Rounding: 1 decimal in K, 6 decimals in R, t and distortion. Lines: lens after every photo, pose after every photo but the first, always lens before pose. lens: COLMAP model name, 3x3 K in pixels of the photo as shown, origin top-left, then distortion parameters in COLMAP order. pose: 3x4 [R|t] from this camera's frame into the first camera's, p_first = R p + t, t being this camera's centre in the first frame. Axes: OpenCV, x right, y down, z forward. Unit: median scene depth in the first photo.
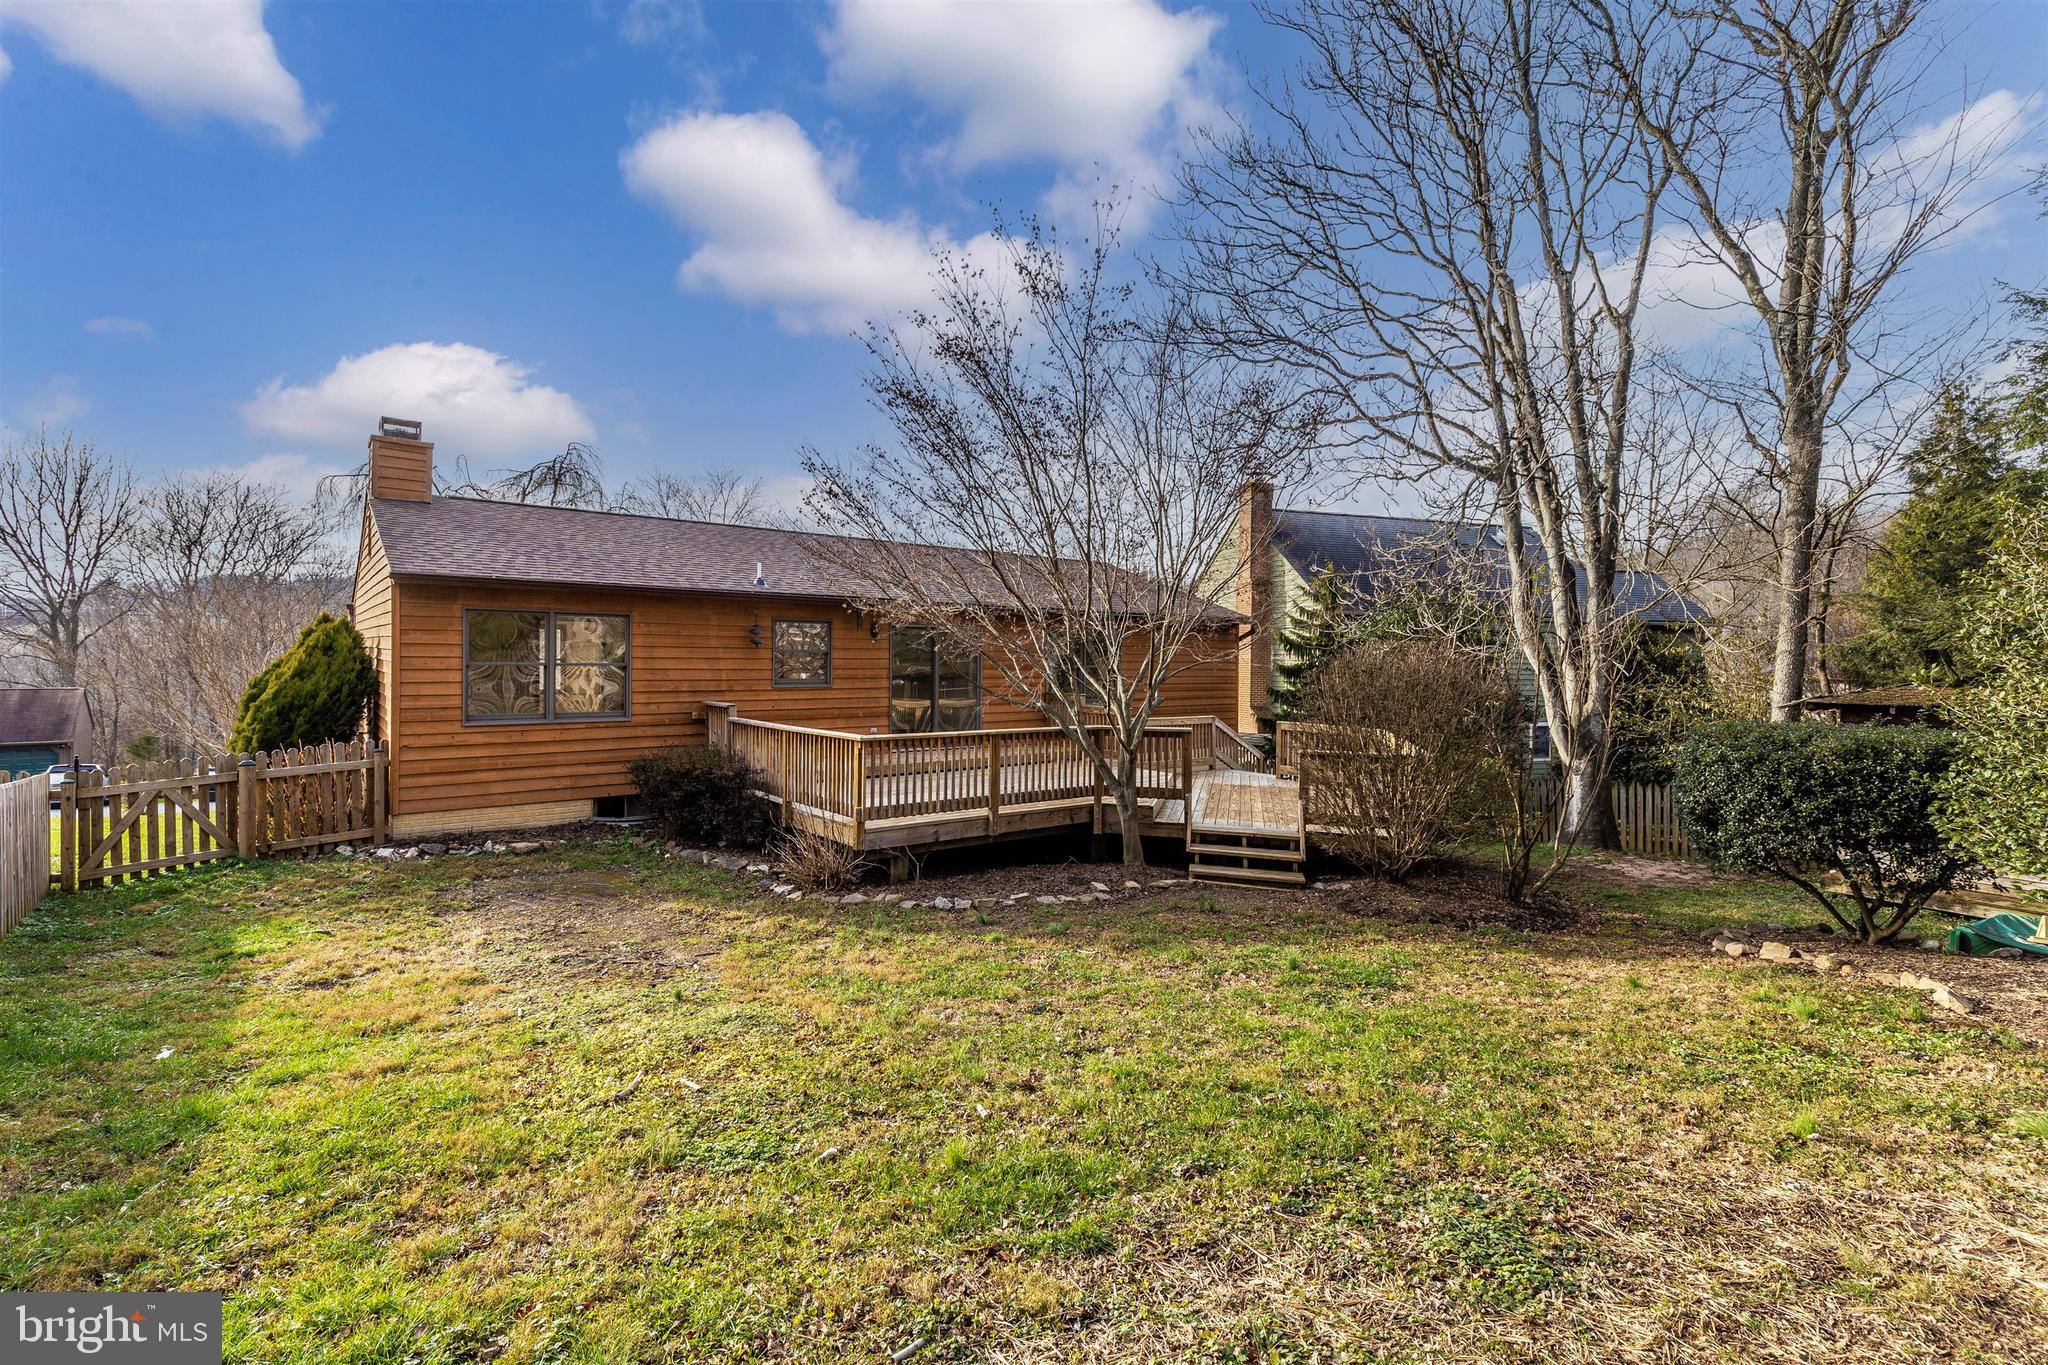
lens RADIAL K [[920.3, 0, 1021.9], [0, 920.3, 673.6], [0, 0, 1]] dist [0.013659, -0.000611]
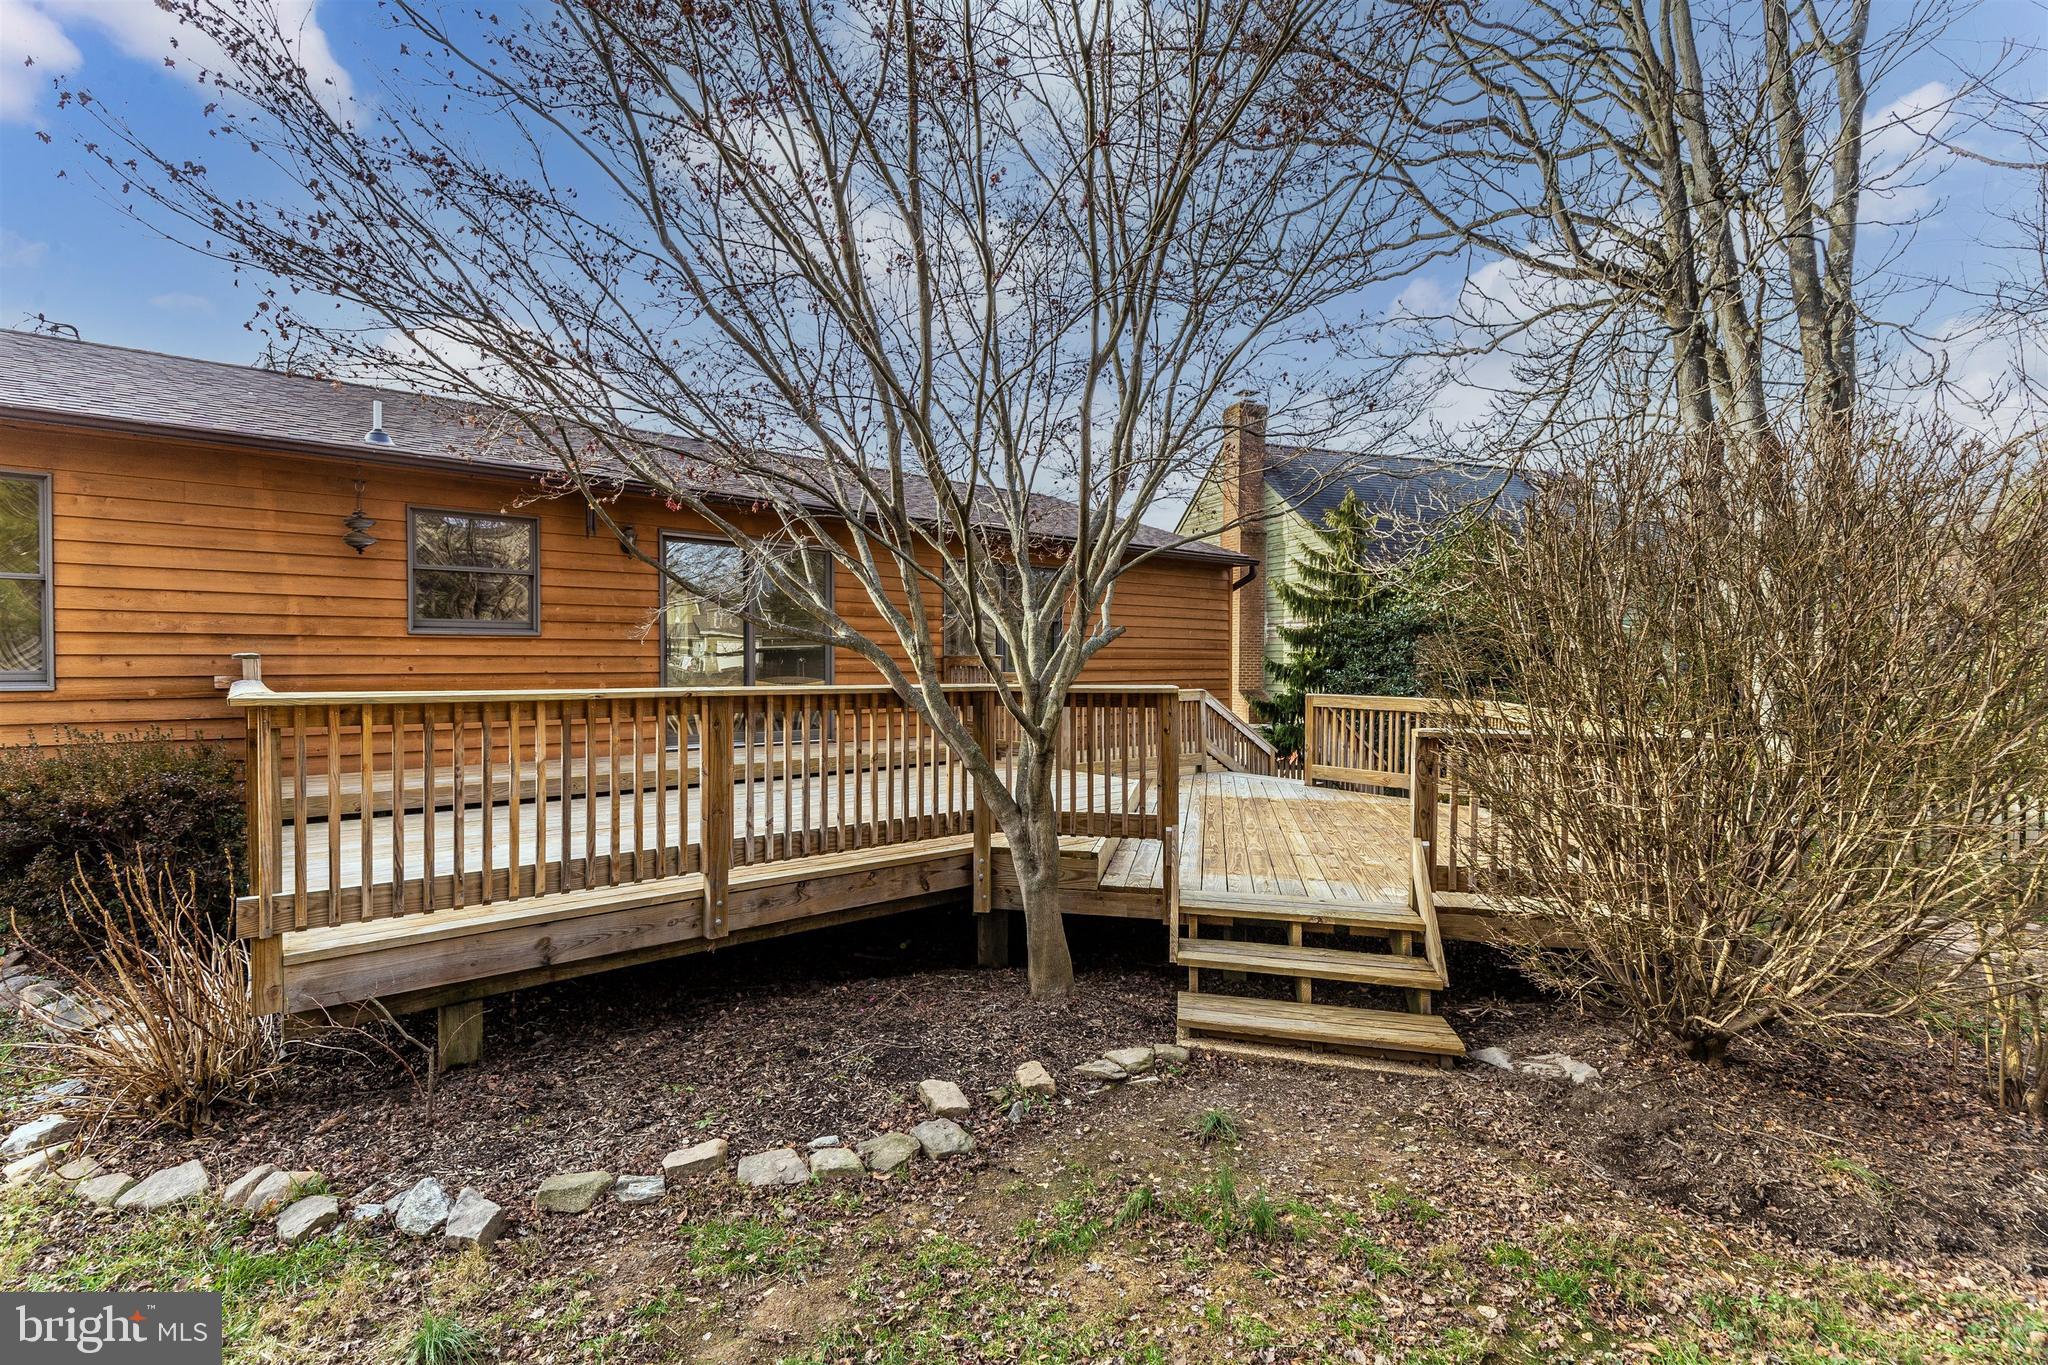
lens RADIAL K [[920.3, 0, 1021.9], [0, 920.3, 673.6], [0, 0, 1]] dist [0.013659, -0.000611]
pose [[0.999423, -0.009791, 0.032513, 0.093250], [0.009896, 0.999946, -0.003076, 0.055106], [-0.032481, 0.003396, 0.999467, 0.550143]]
